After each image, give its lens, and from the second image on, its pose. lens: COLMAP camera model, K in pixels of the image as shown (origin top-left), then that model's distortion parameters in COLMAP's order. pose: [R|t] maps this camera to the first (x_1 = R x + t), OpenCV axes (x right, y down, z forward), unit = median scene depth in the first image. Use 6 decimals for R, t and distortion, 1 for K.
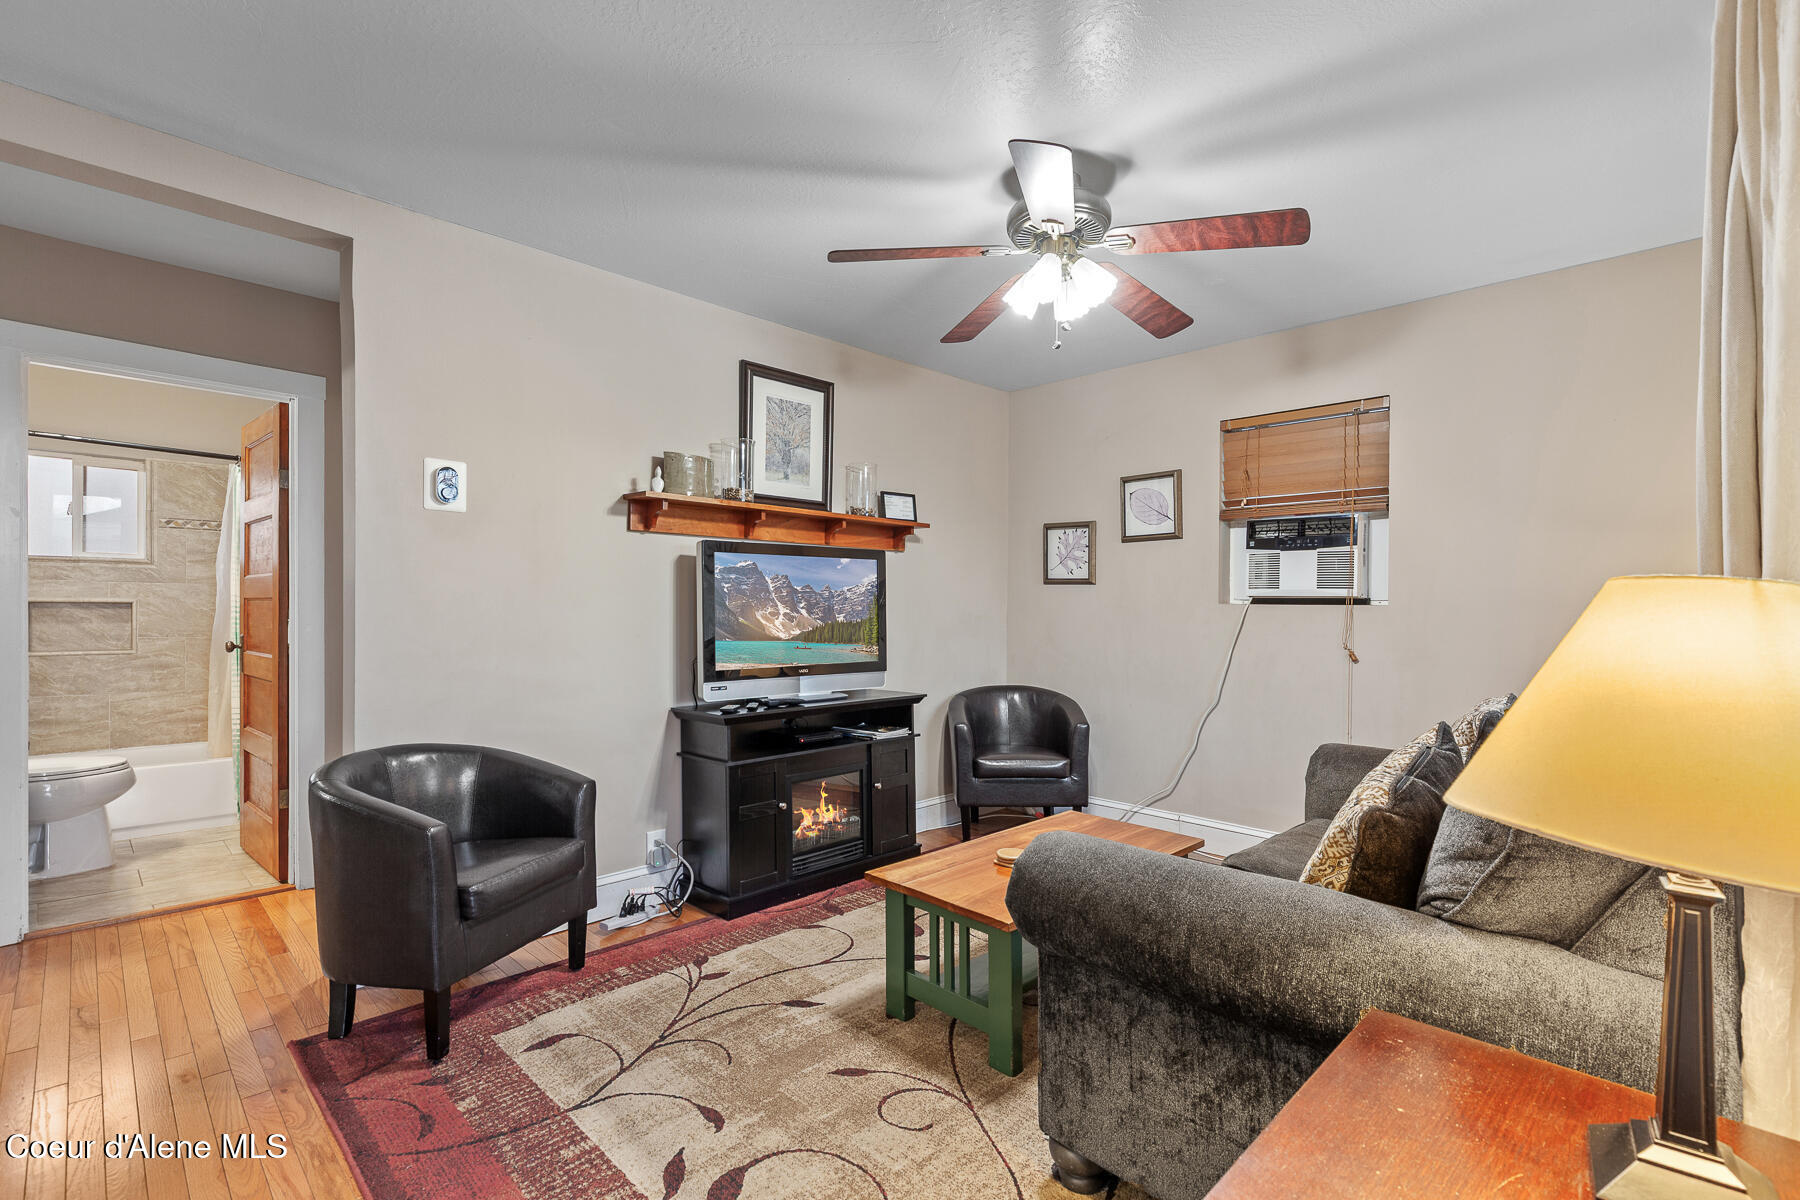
lens RADIAL K [[811.0, 0, 901.2], [0, 811.0, 605.7], [0, 0, 1]] dist [0.003915, 0.000214]
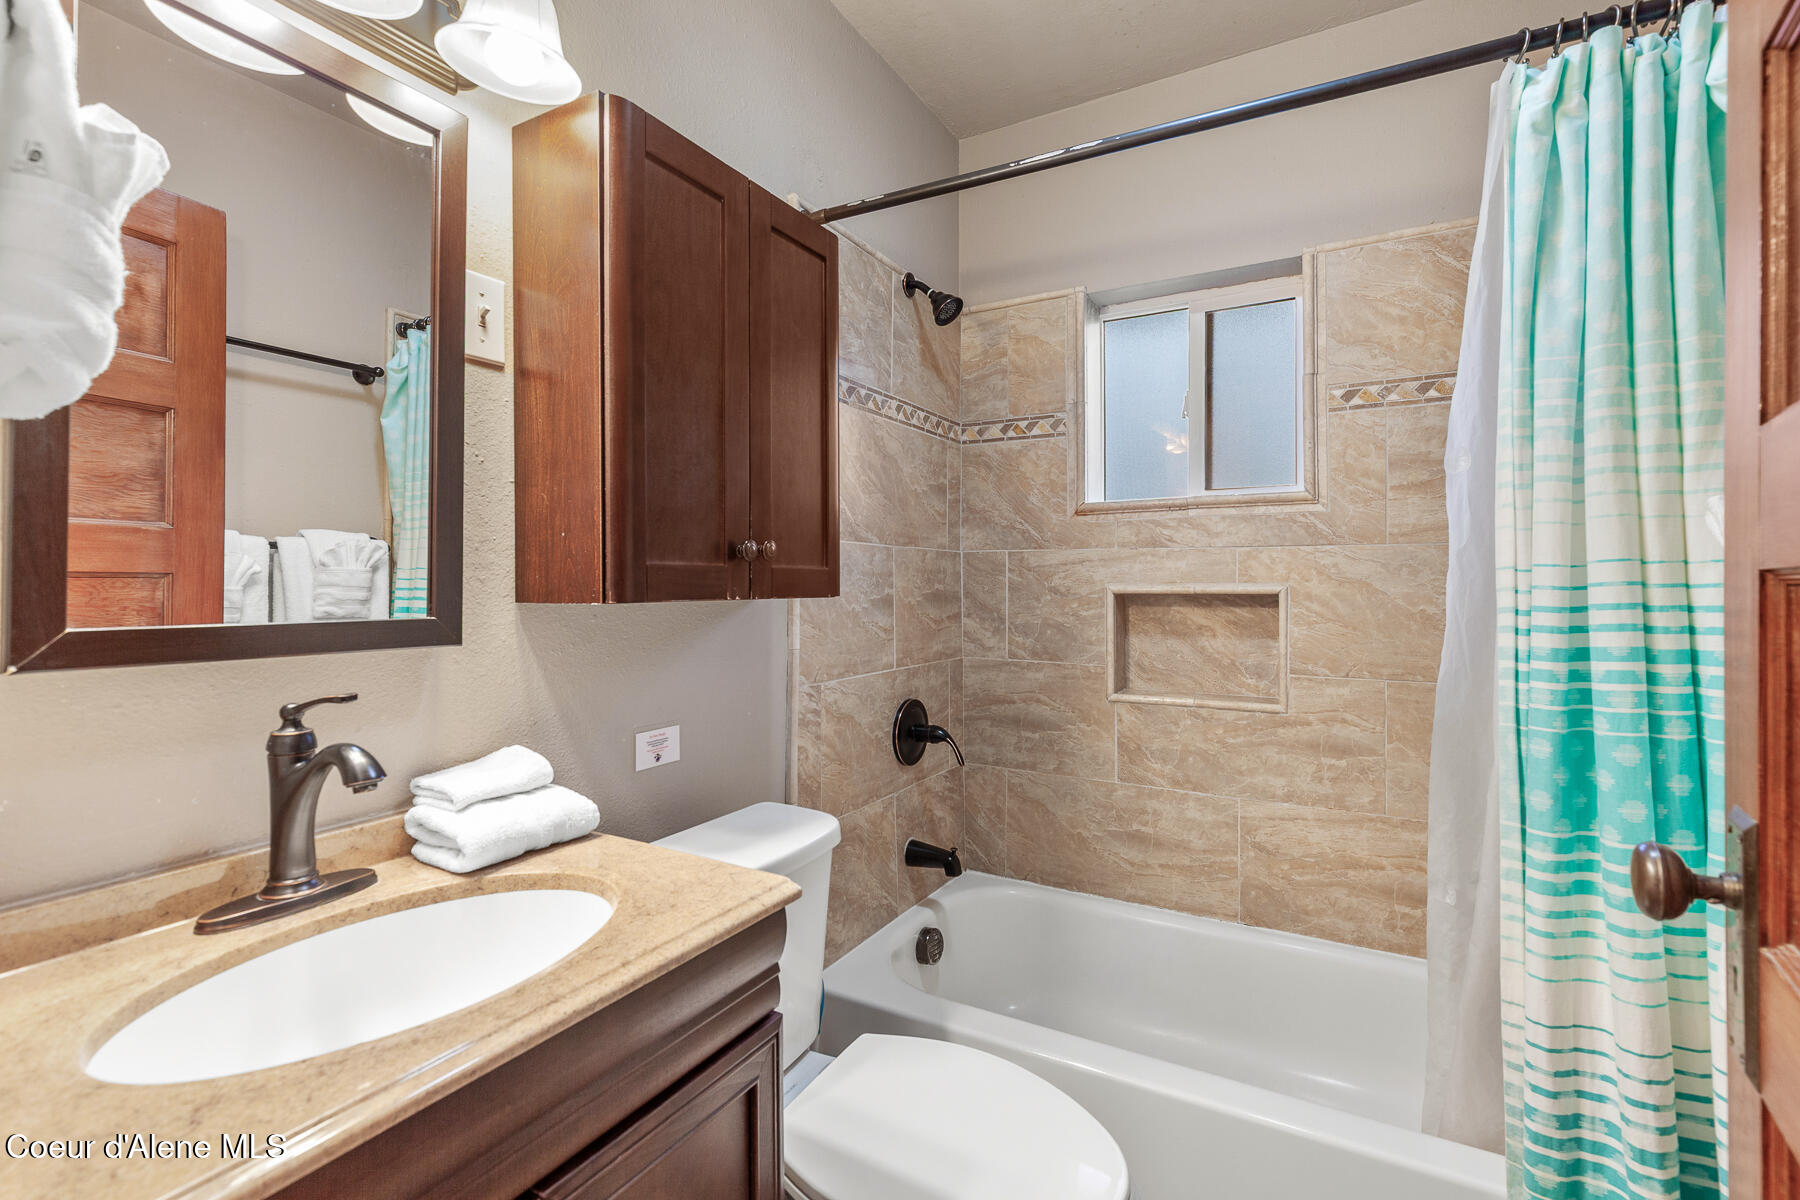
lens RADIAL K [[811.0, 0, 902.3], [0, 811.0, 599.8], [0, 0, 1]] dist [0.003915, 0.000214]
pose [[0.256150, -0.002141, -0.966635, -0.583434], [0.001446, 0.999997, -0.001831, -0.000392], [0.966636, -0.000928, 0.256152, 0.701430]]
